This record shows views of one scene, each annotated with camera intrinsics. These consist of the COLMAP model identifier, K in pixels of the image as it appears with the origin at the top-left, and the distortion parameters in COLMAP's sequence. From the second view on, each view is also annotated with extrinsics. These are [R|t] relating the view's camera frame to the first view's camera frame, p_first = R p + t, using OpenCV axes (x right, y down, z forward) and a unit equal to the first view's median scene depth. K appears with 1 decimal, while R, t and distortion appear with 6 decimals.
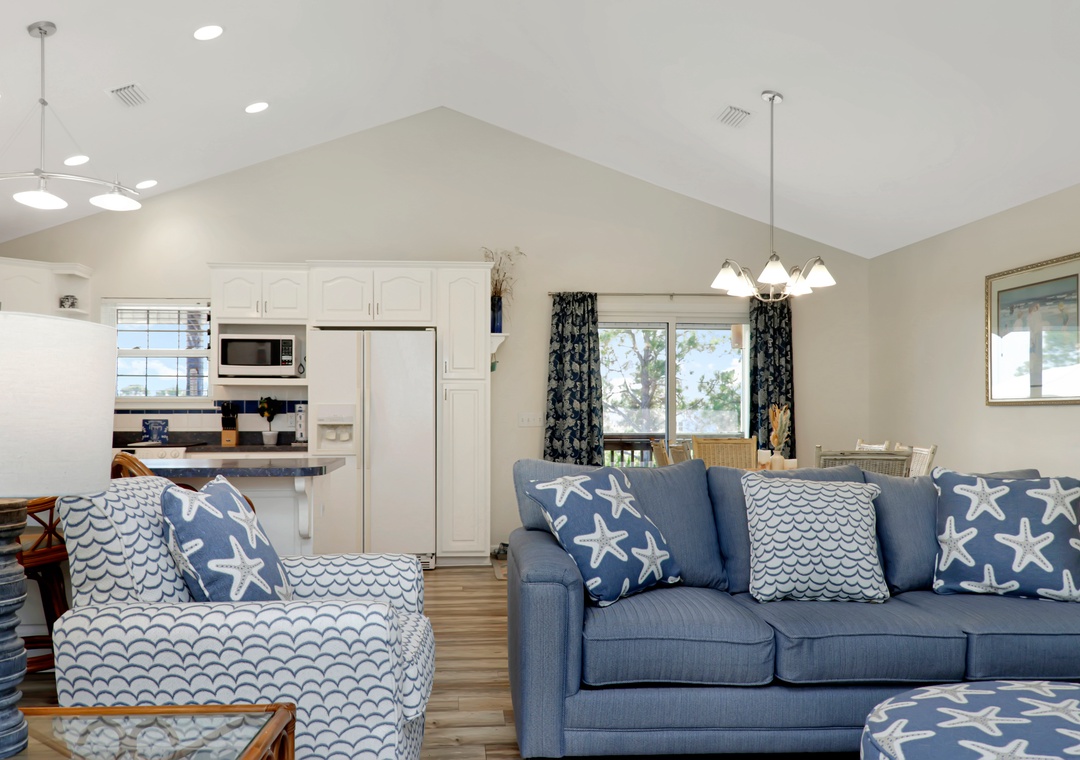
lens RADIAL K [[947.4, 0, 538.3], [0, 947.4, 388.6], [0, 0, 1]] dist [0.006432, -0.029532]
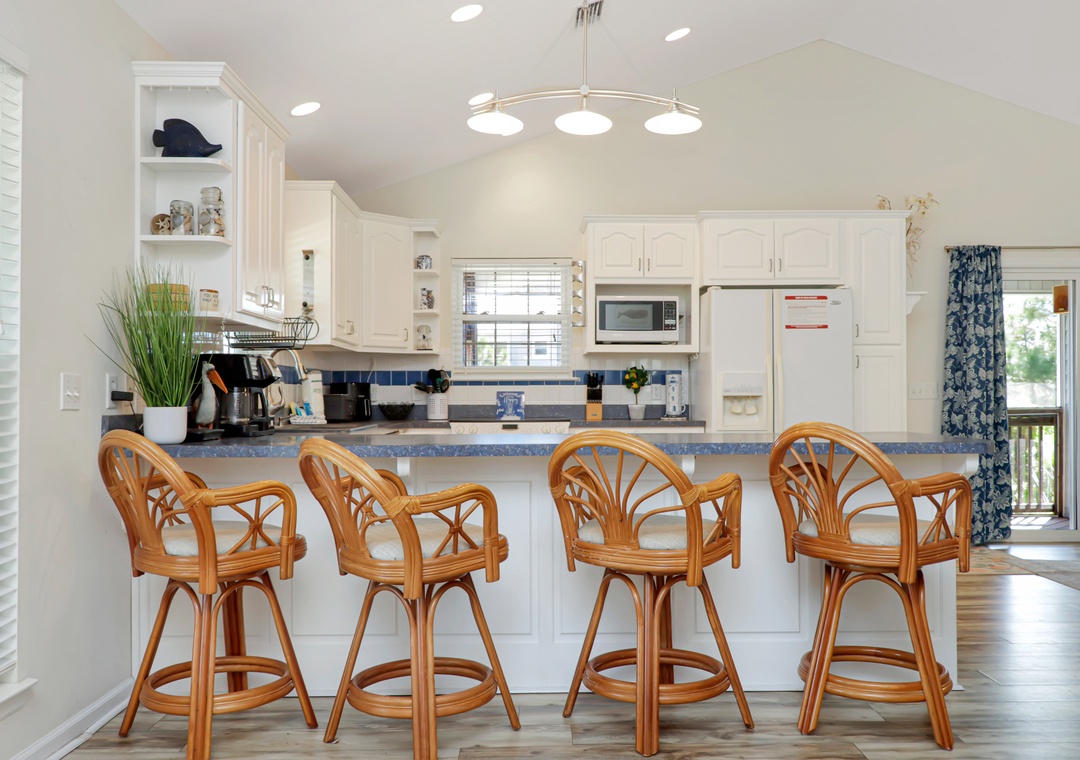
lens RADIAL K [[947.4, 0, 545.5], [0, 947.4, 374.5], [0, 0, 1]] dist [0.006432, -0.029532]
pose [[0.997527, -0.004404, -0.070143, -0.306969], [0.004752, 0.999977, 0.004792, 0.011854], [0.070120, -0.005114, 0.997525, 0.097376]]
